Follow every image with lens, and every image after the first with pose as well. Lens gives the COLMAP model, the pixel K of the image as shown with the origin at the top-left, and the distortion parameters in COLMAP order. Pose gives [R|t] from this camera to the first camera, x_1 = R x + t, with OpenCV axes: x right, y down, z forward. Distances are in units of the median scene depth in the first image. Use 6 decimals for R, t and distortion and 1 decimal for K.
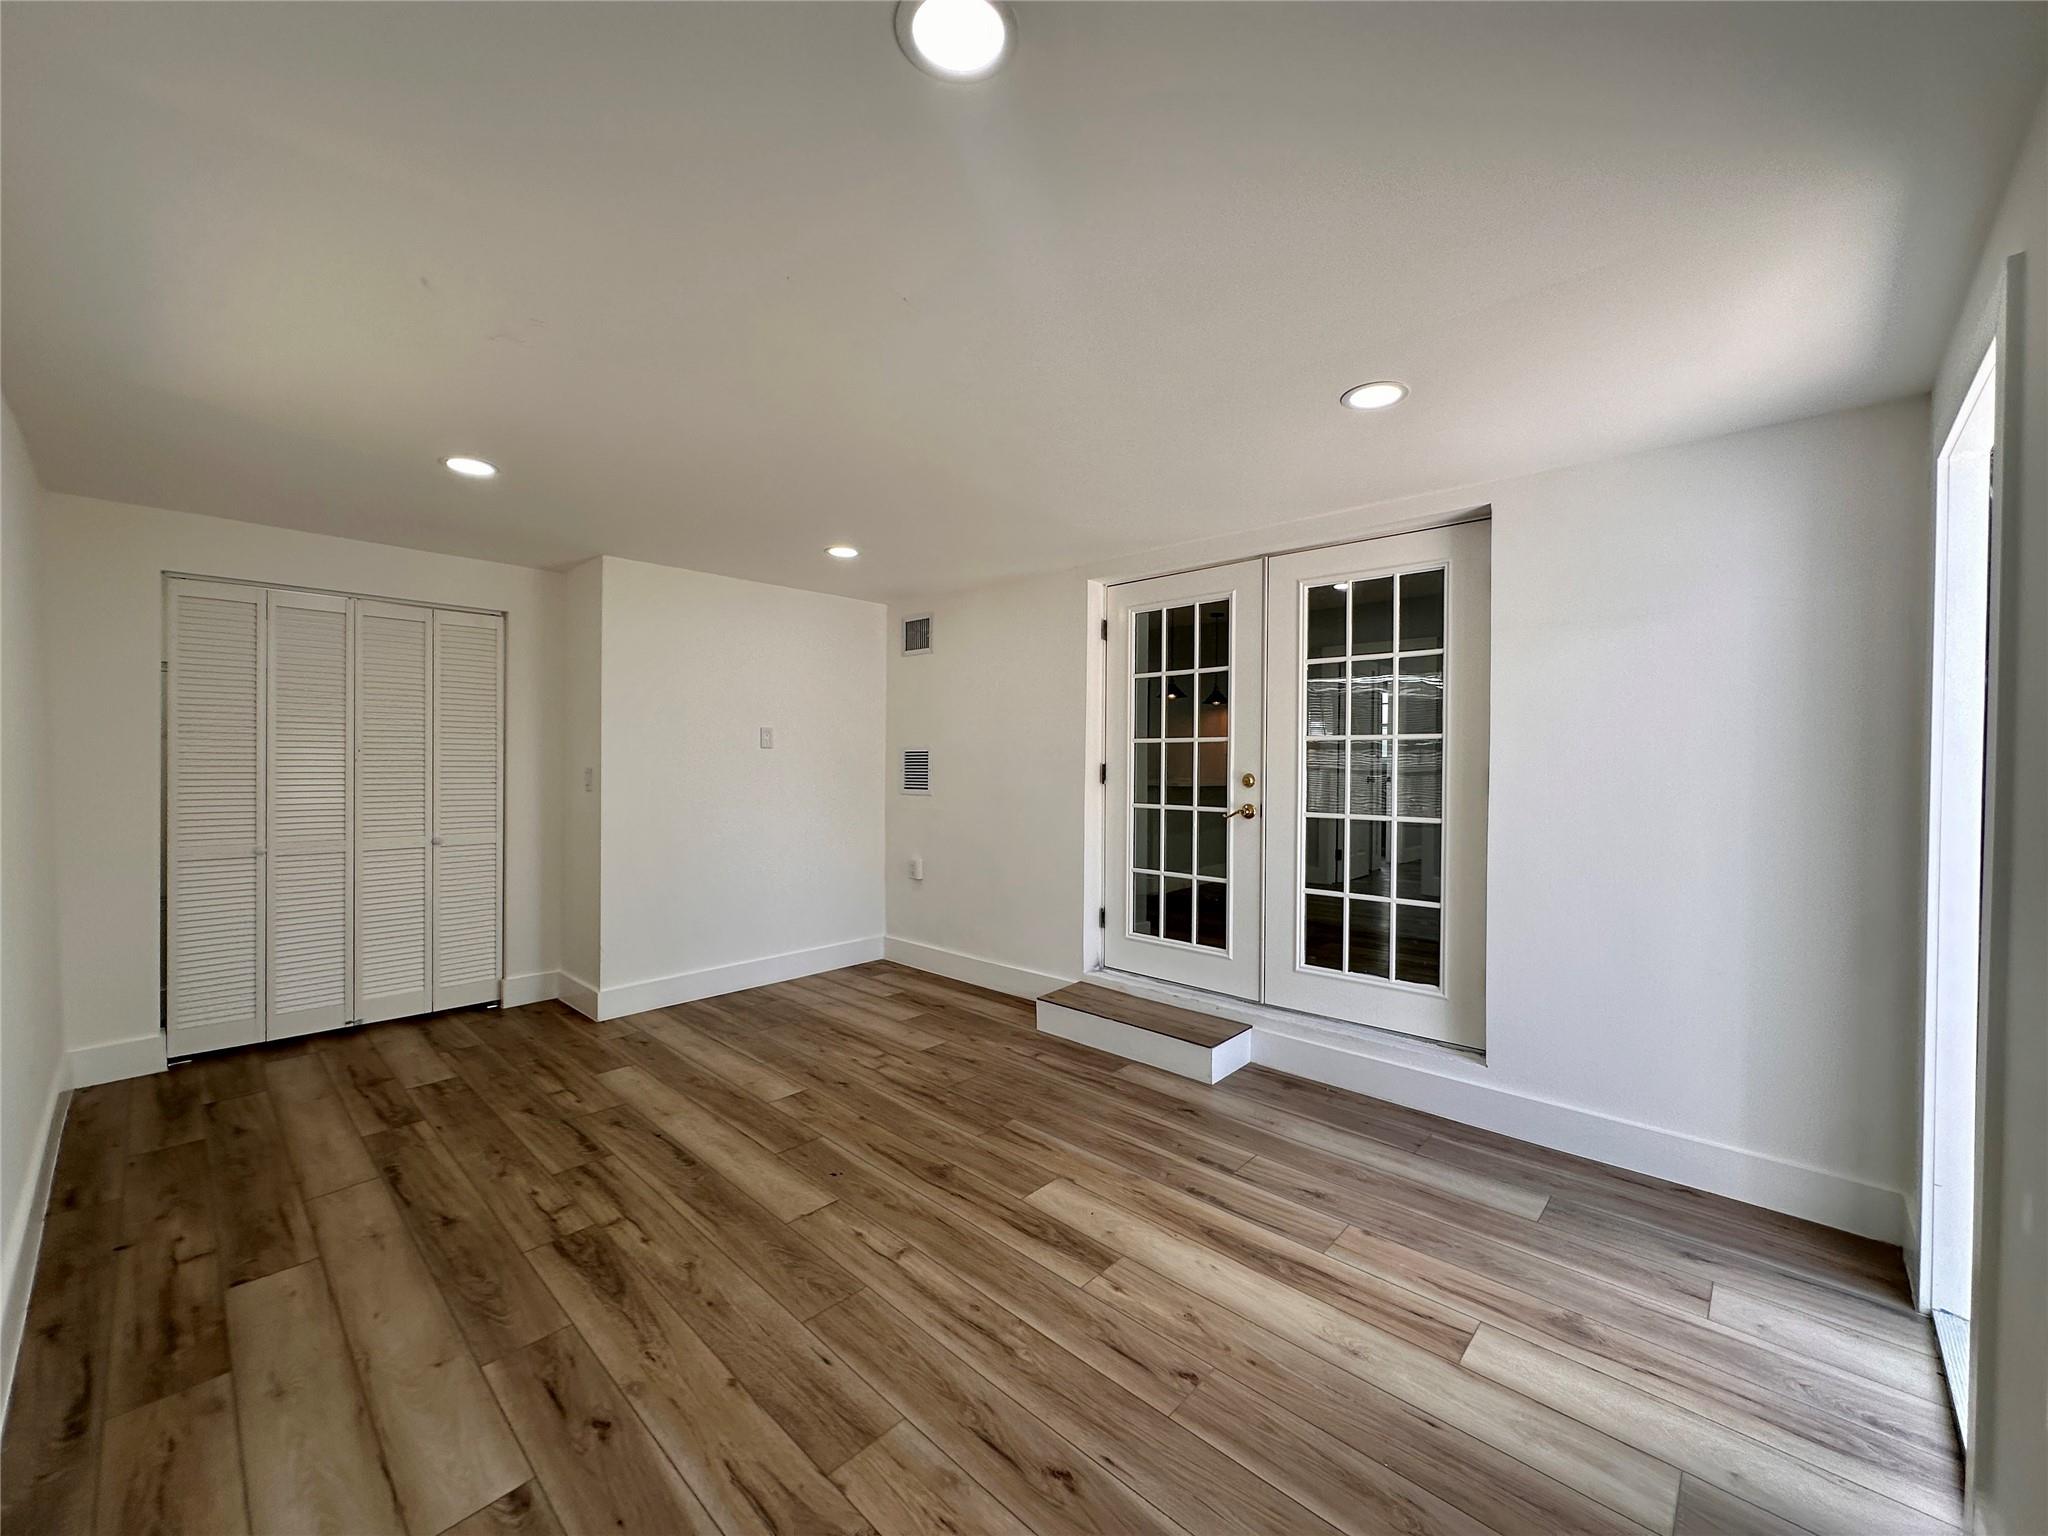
lens RADIAL K [[823.3, 0, 1014.7], [0, 823.3, 759.1], [0, 0, 1]] dist [-0.000057, 0.000482]
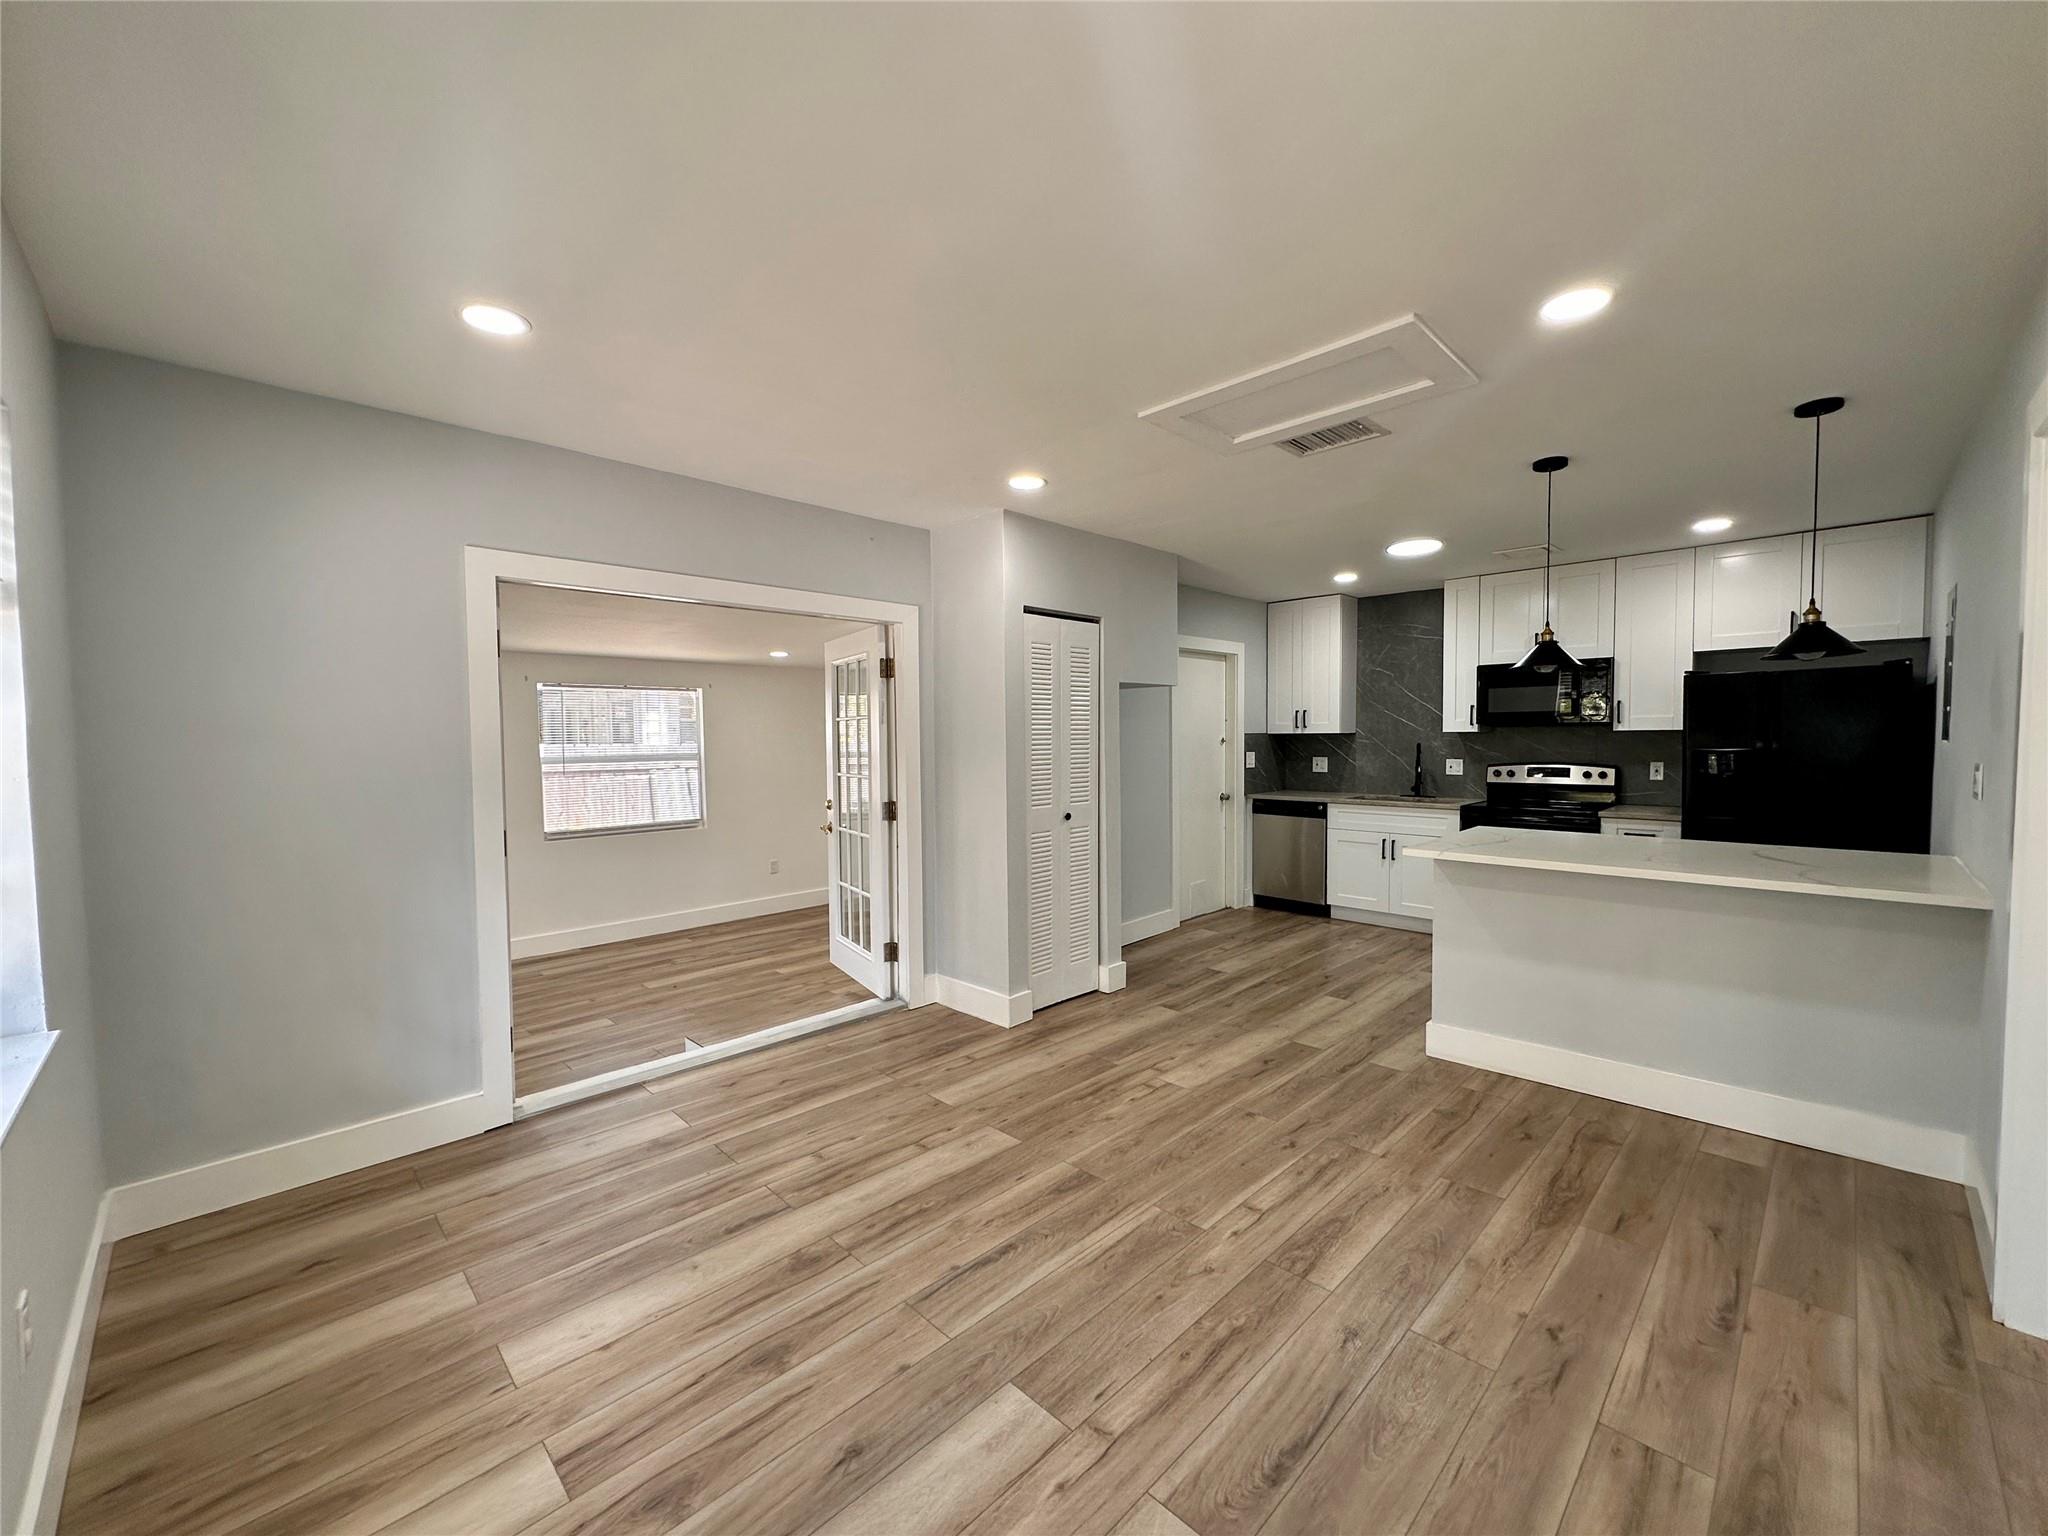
lens RADIAL K [[823.3, 0, 1011.8], [0, 823.3, 771.0], [0, 0, 1]] dist [-0.000057, 0.000482]
pose [[-0.035346, 0.035983, -0.998727, 1.672423], [0.014819, 0.999261, 0.035478, -0.094535], [0.999265, -0.013546, -0.035853, 1.783350]]
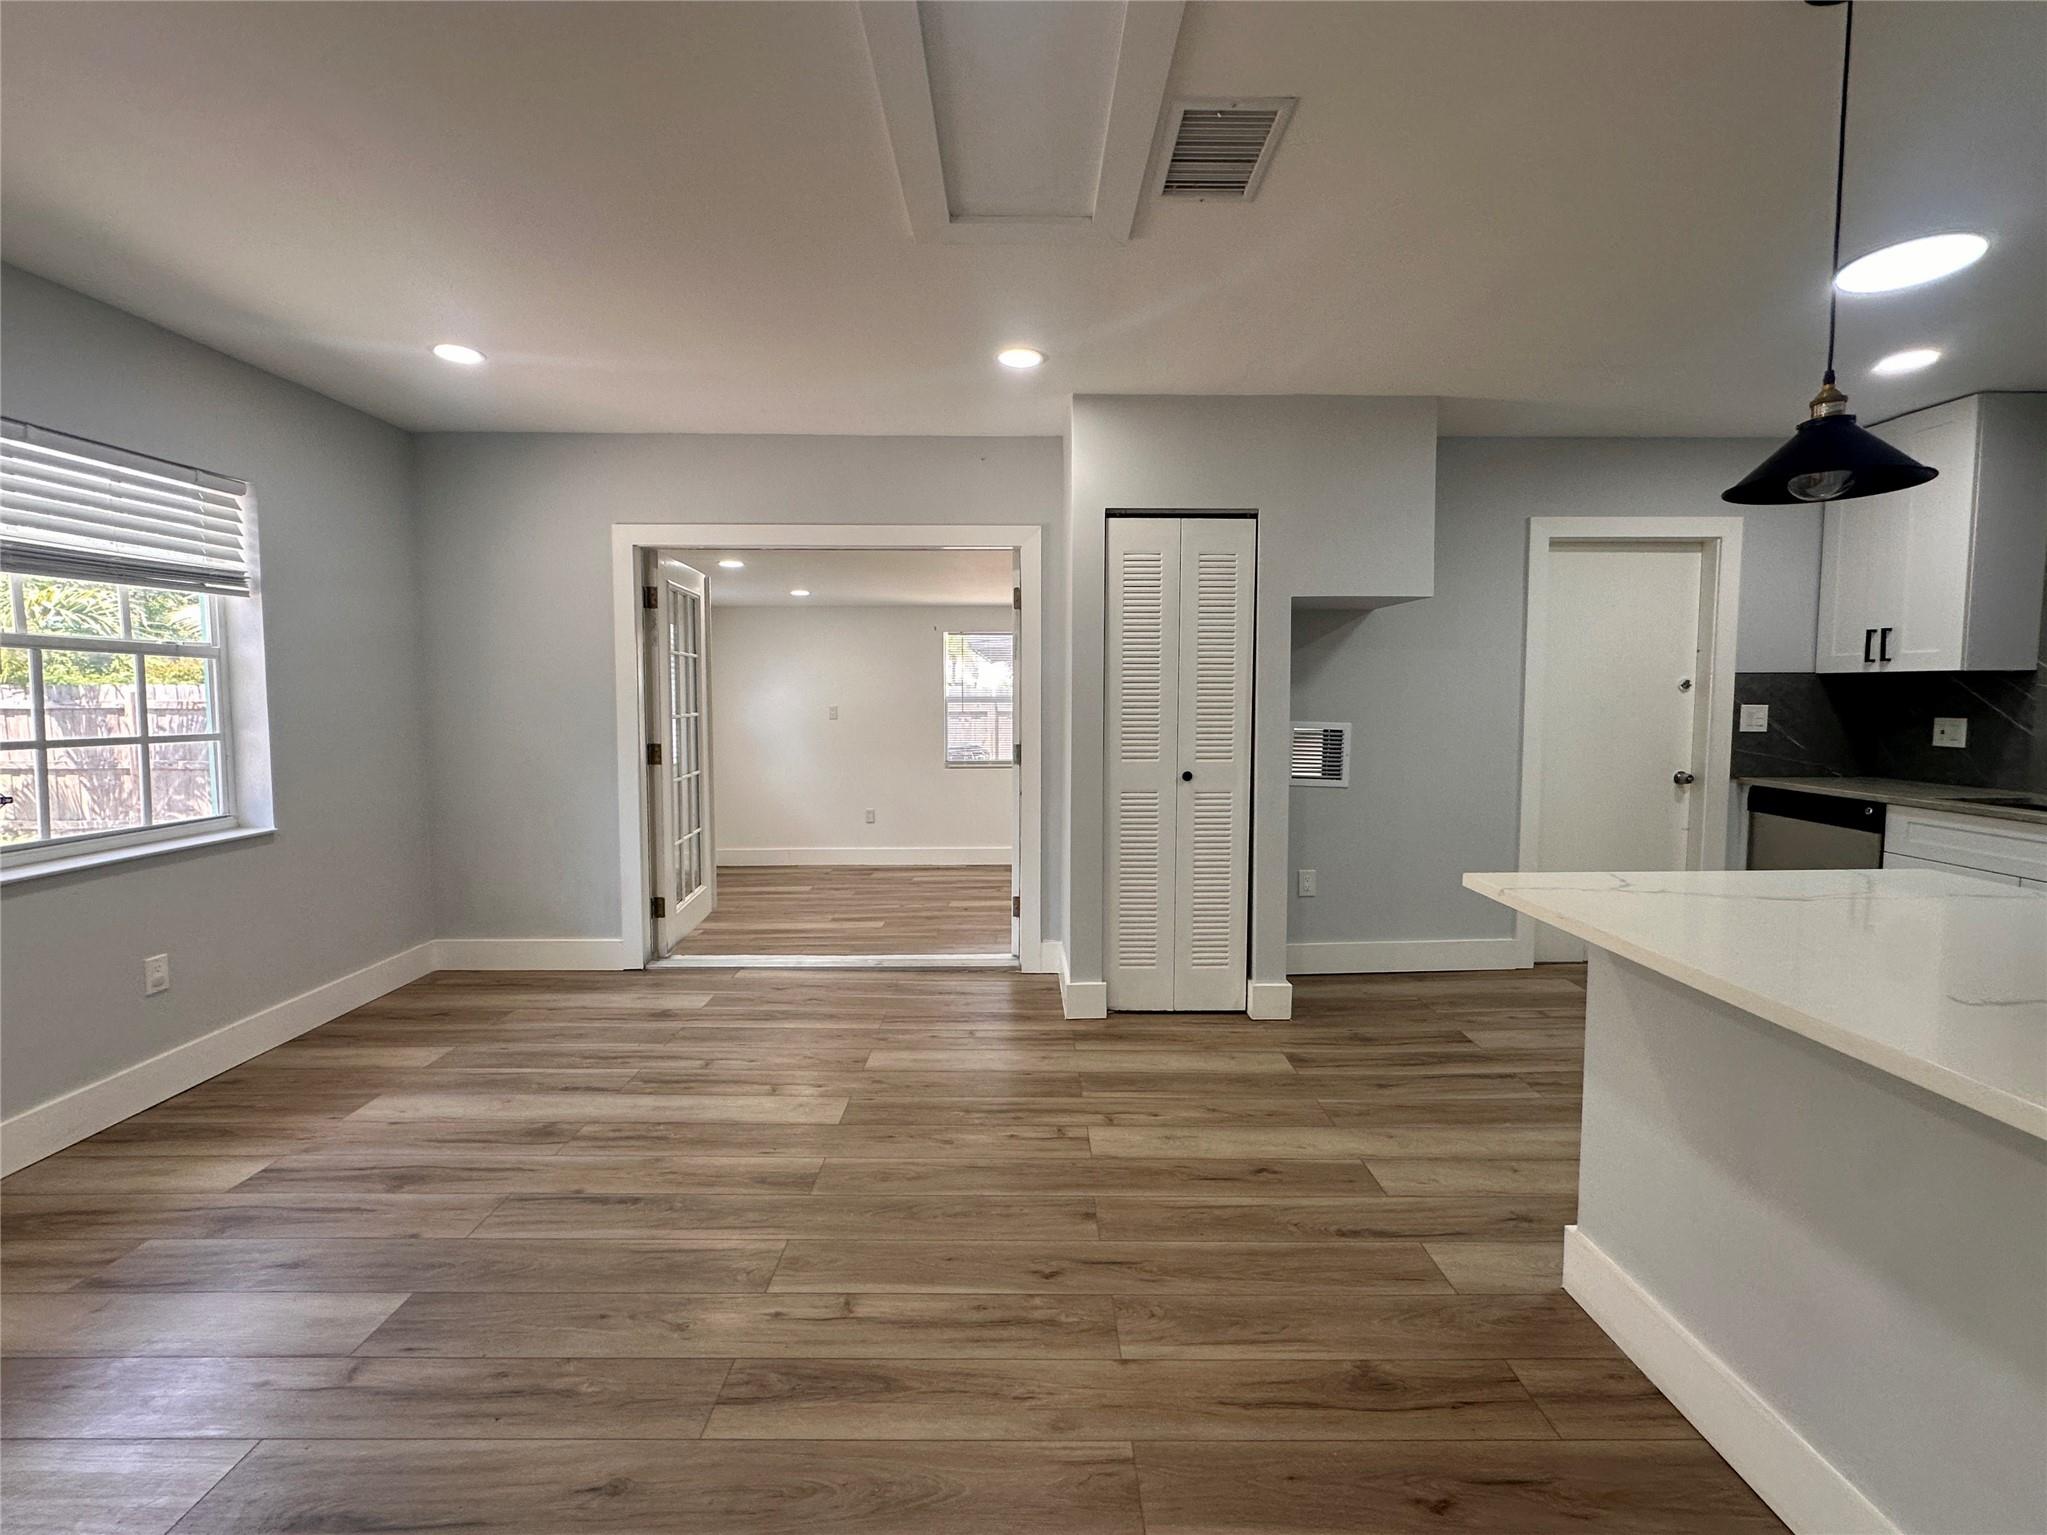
lens RADIAL K [[822.9, 0, 1007.8], [0, 822.9, 756.2], [0, 0, 1]] dist [-0.000057, 0.000482]
pose [[-0.726695, 0.046958, -0.685354, 1.148809], [0.003971, 0.997931, 0.064164, -0.064912], [0.686949, 0.043907, -0.725378, 2.516565]]
